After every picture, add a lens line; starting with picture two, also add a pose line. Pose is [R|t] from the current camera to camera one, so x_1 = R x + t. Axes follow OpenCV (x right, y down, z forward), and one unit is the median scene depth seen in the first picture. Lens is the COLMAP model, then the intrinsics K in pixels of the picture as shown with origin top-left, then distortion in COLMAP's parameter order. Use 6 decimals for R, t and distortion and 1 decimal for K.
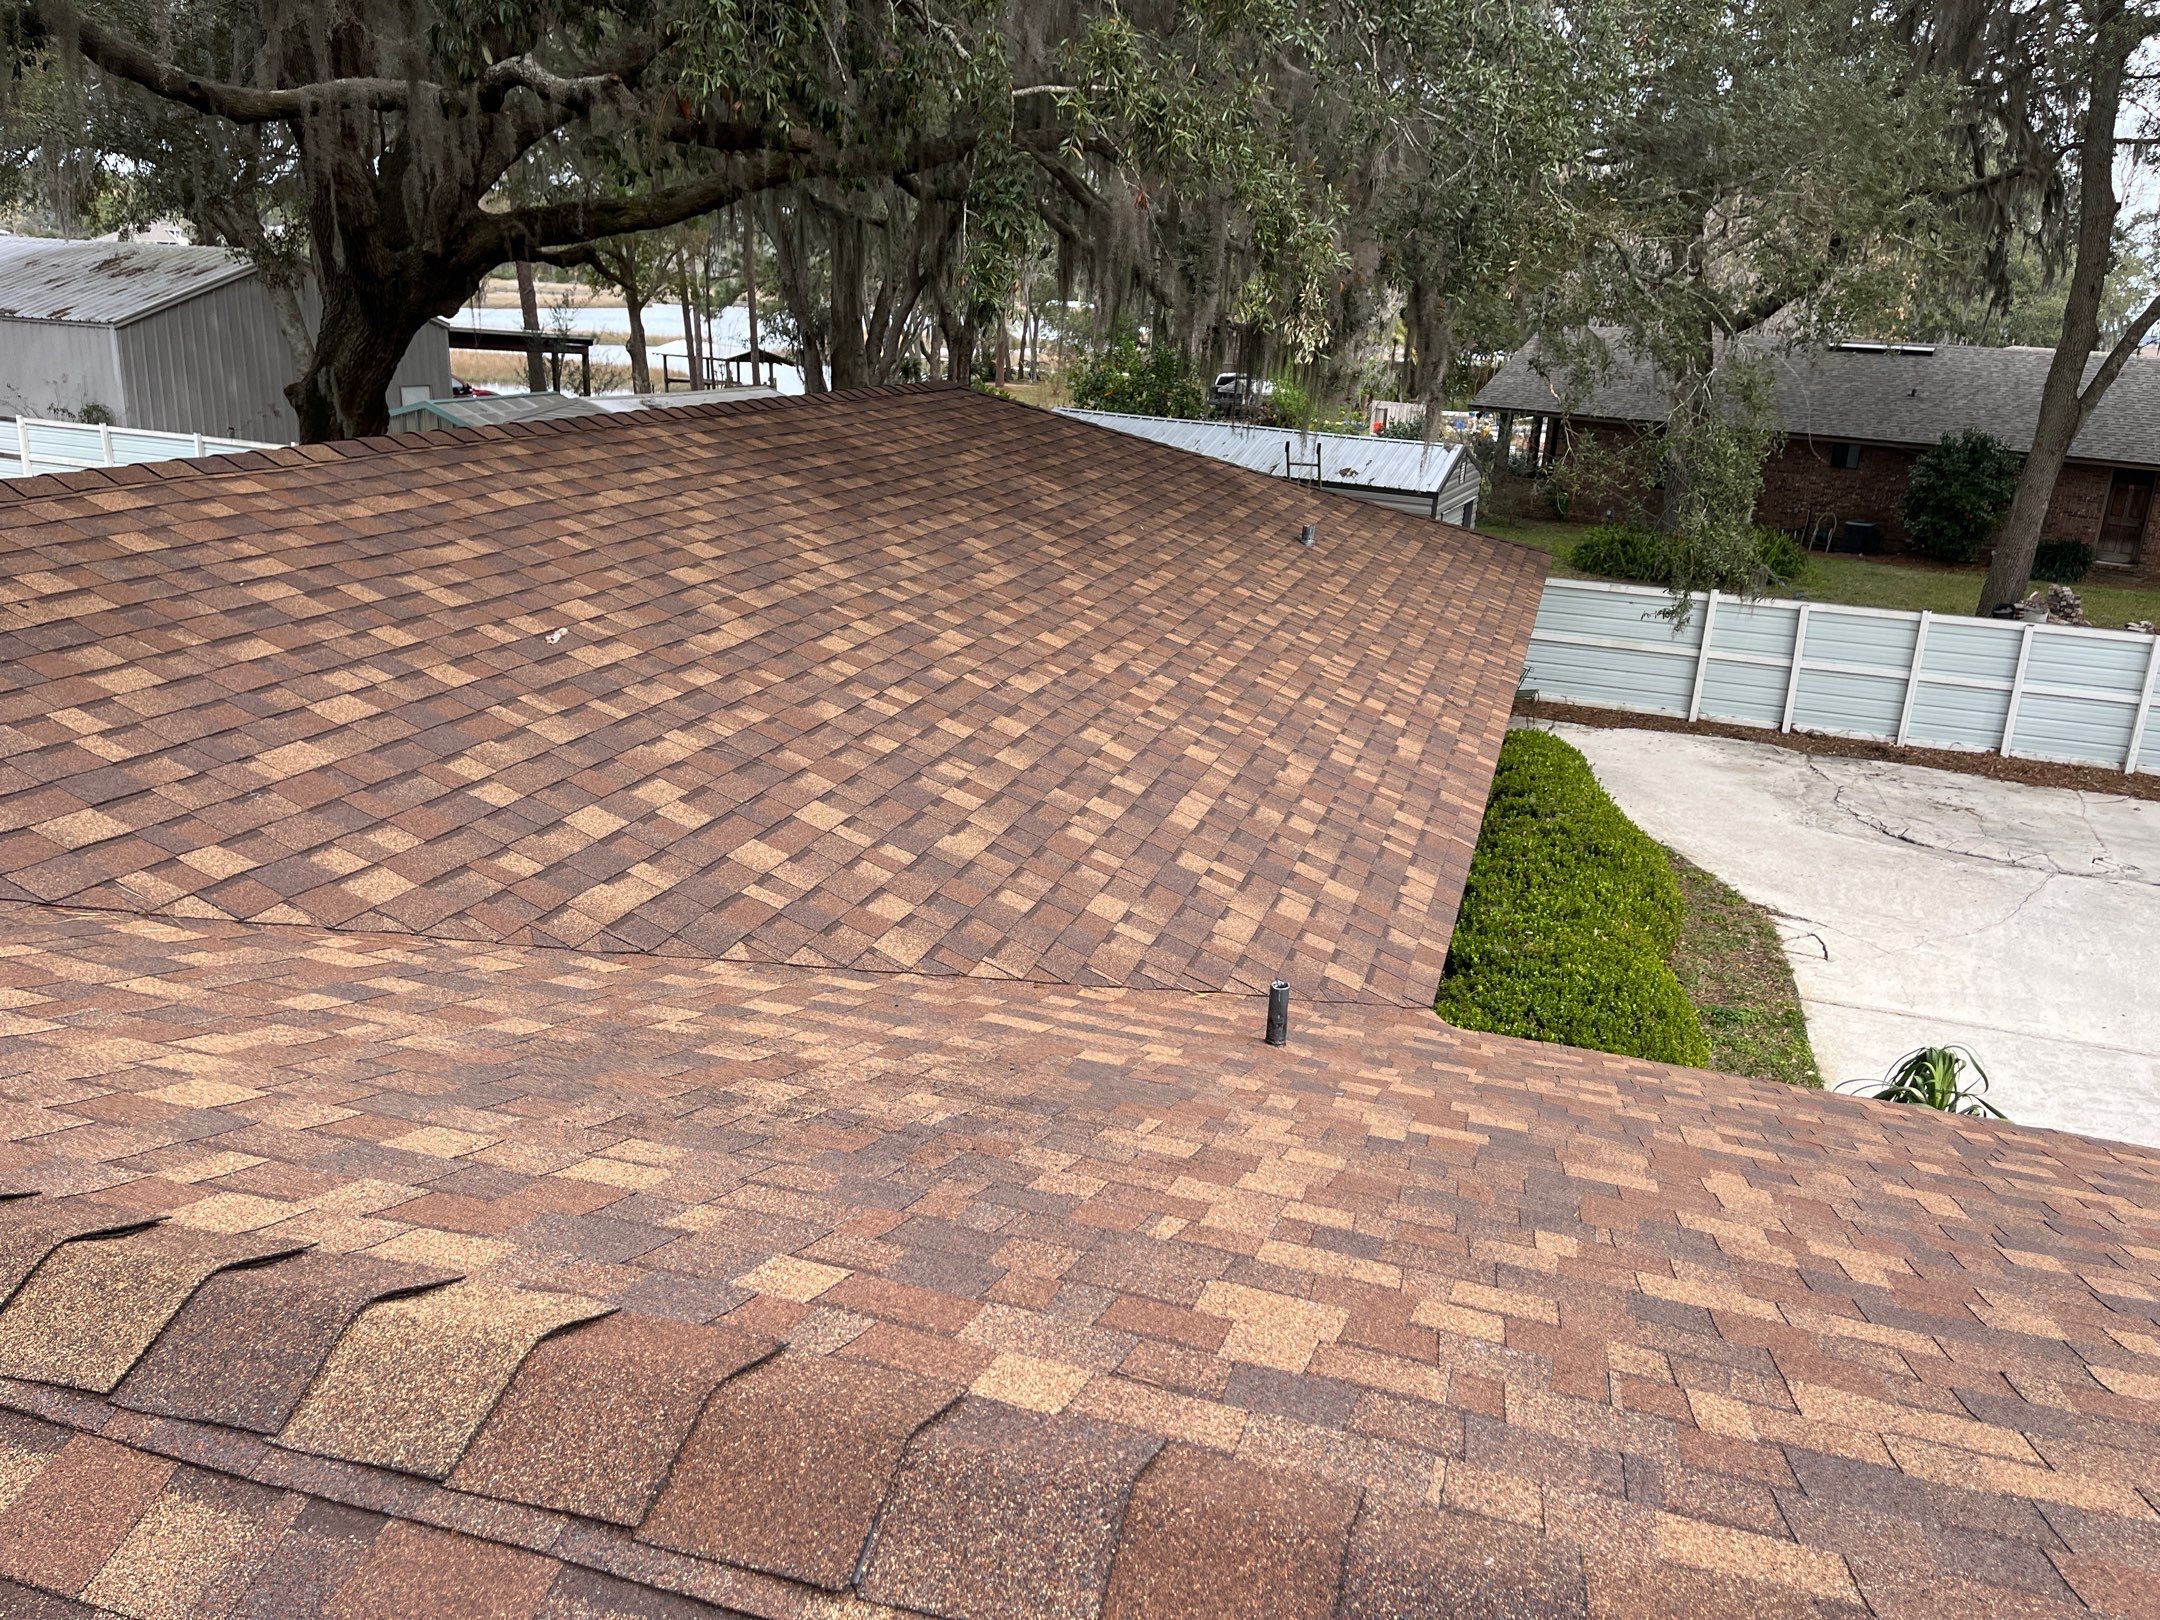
lens RADIAL K [[1646.0, 0, 1080.0], [0, 1646.0, 810.0], [0, 0, 1]] dist [0.133204, -0.175407]
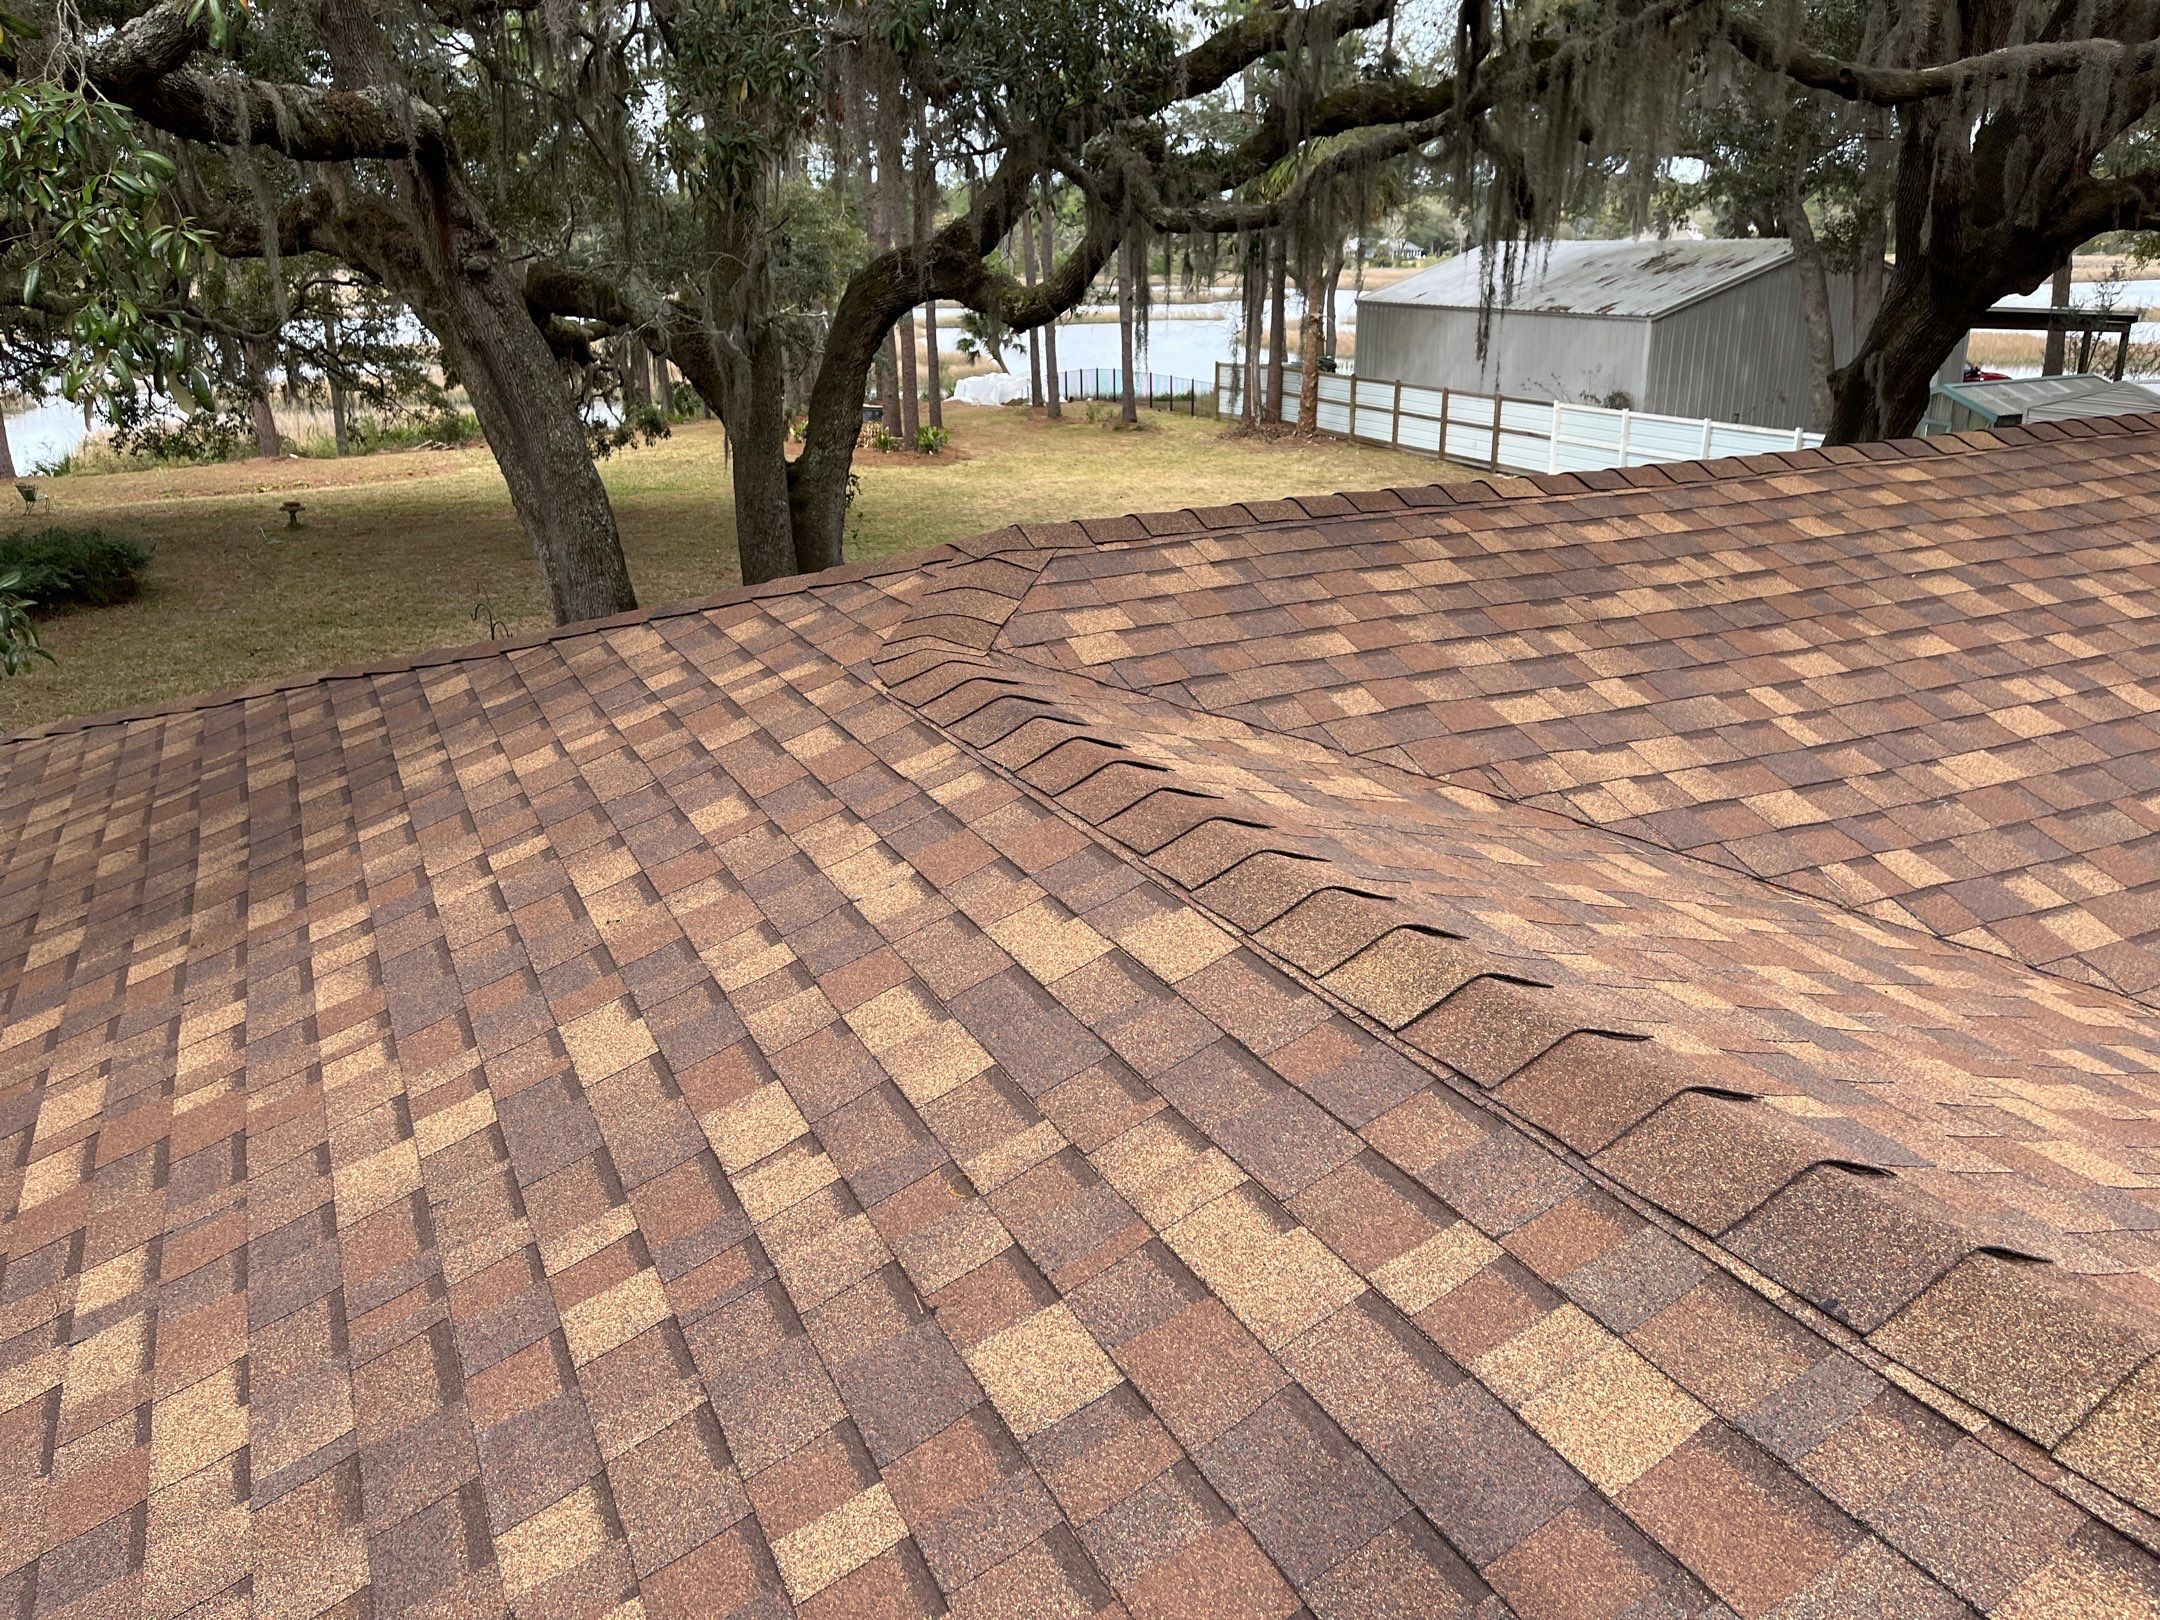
lens RADIAL K [[1646.0, 0, 1080.0], [0, 1646.0, 810.0], [0, 0, 1]] dist [0.133204, -0.175407]
pose [[0.679334, 0.184224, -0.710329, -0.133647], [-0.178465, 0.980390, 0.083587, 0.002429], [0.711798, 0.069985, 0.698889, -0.006208]]
